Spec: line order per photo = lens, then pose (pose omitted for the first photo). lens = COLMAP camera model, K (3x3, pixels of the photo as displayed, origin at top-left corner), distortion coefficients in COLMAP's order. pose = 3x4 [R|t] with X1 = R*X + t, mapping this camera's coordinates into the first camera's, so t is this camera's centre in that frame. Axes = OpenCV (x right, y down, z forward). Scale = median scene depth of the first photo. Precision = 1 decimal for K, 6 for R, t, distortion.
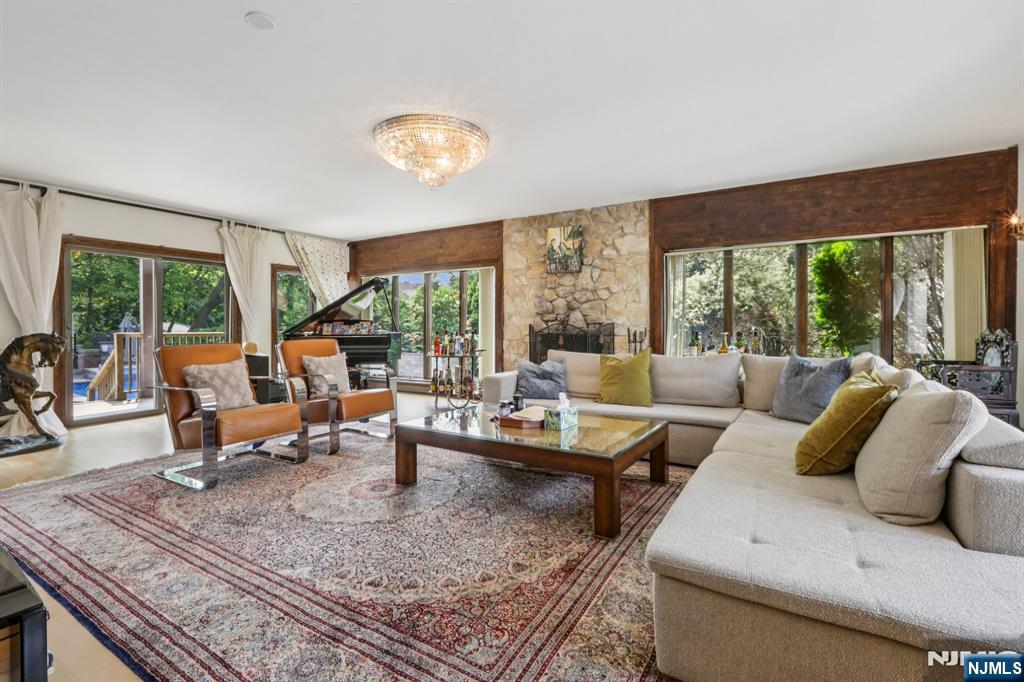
lens RADIAL K [[463.7, 0, 513.8], [0, 463.7, 324.4], [0, 0, 1]] dist [-0.002843, 0.002286]
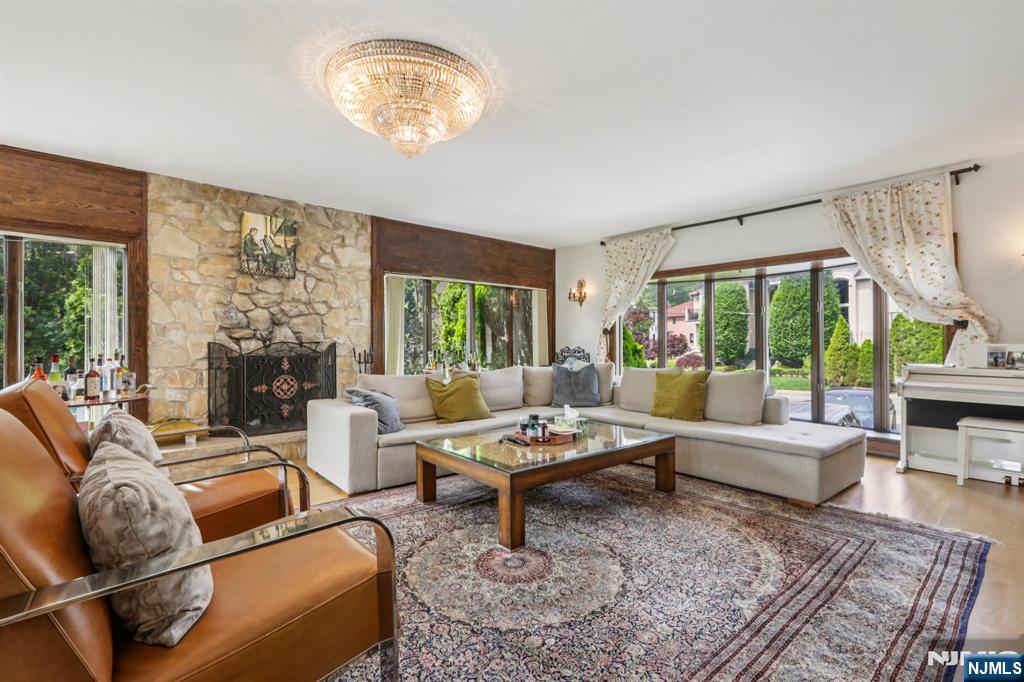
lens RADIAL K [[463.7, 0, 516.6], [0, 463.7, 341.3], [0, 0, 1]] dist [-0.002843, 0.002286]
pose [[0.308487, 0.007221, 0.951201, -0.616566], [-0.004080, 0.999972, -0.006268, -0.000330], [-0.951220, -0.001947, 0.308508, 0.469245]]
